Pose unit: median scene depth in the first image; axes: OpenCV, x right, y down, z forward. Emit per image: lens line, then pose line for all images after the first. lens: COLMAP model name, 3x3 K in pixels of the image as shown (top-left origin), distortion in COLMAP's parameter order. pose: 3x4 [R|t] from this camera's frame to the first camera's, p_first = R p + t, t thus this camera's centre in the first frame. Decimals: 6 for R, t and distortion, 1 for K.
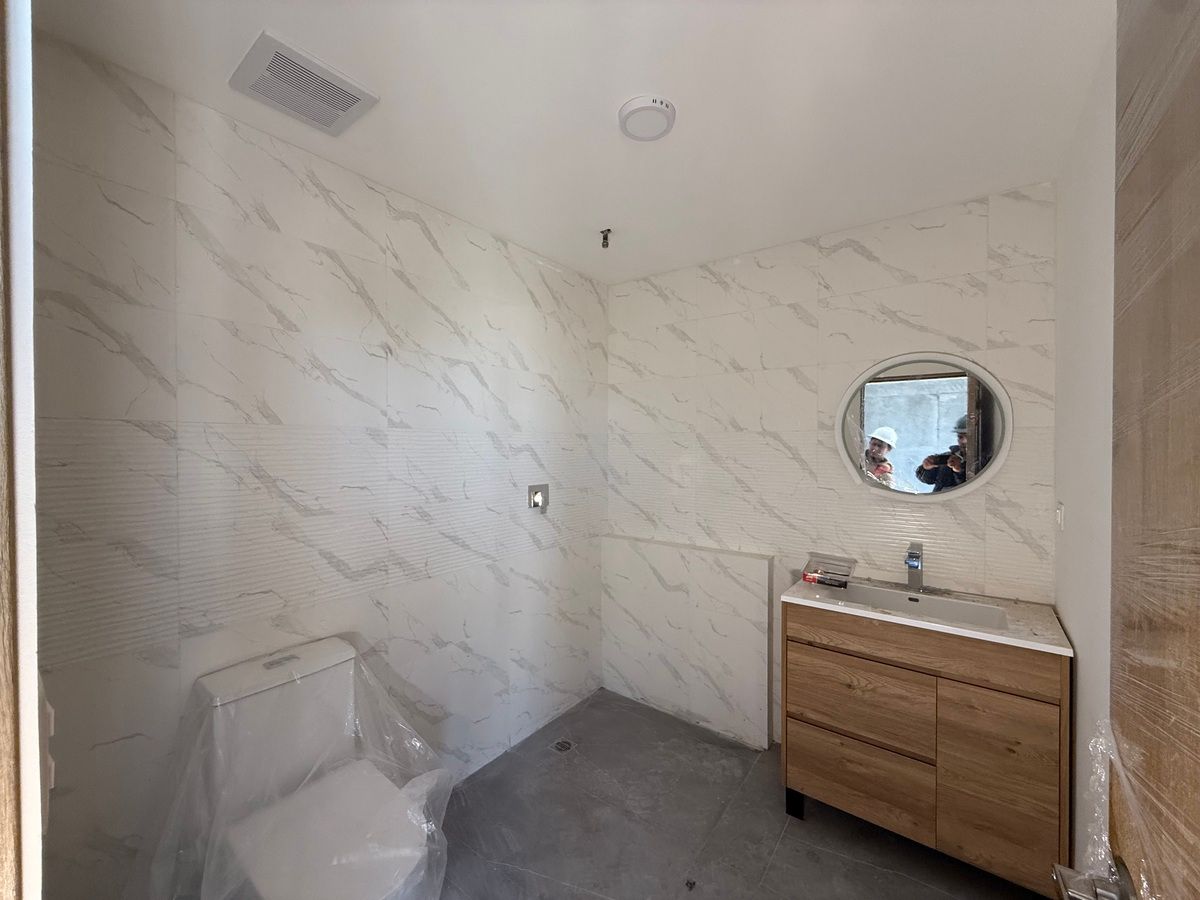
lens RADIAL K [[476.5, 0, 597.5], [0, 476.5, 449.1], [0, 0, 1]] dist [0.000525, 0.000011]
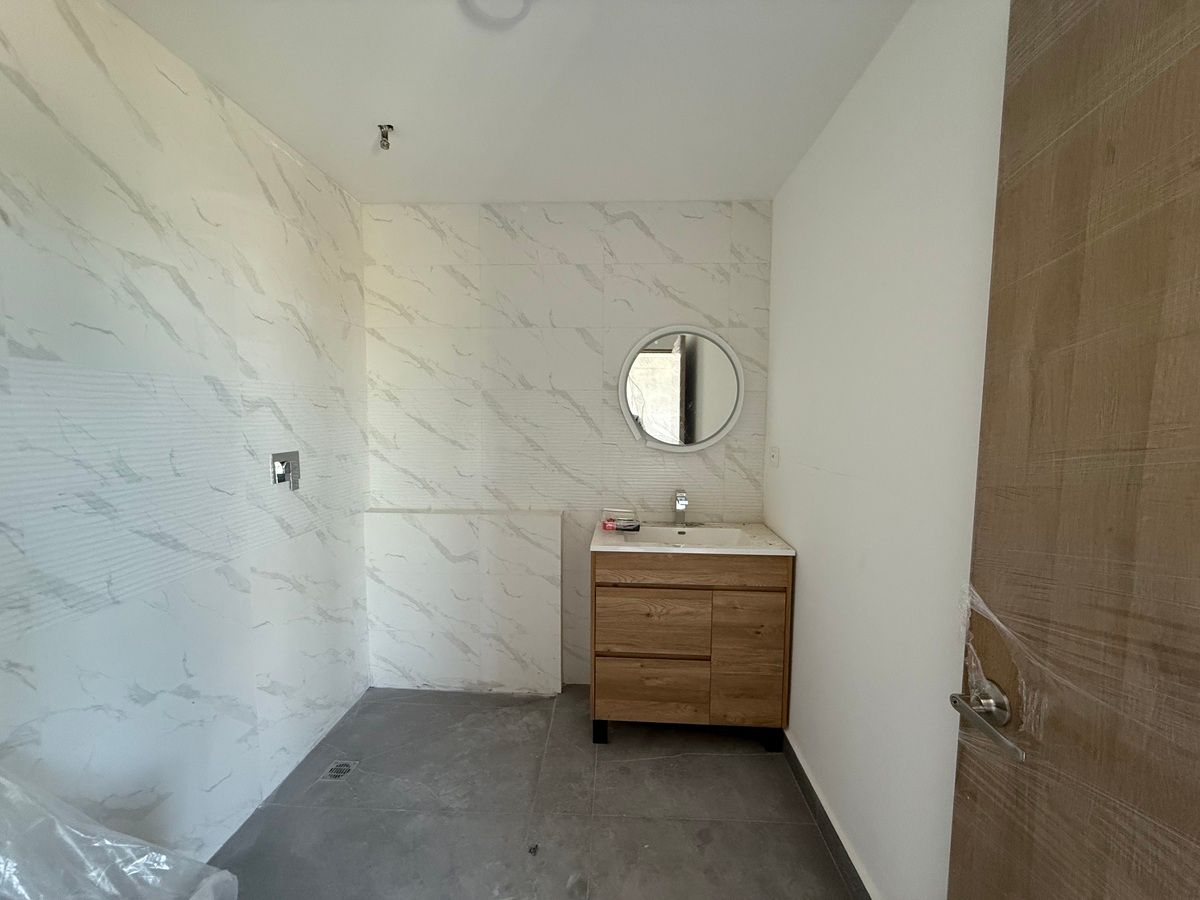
lens RADIAL K [[476.5, 0, 597.5], [0, 476.5, 449.1], [0, 0, 1]] dist [0.000525, 0.000011]
pose [[0.828920, -0.037331, 0.558120, -0.164429], [-0.001483, 0.997620, 0.068929, 0.021377], [-0.559365, -0.057964, 0.826893, 0.130066]]
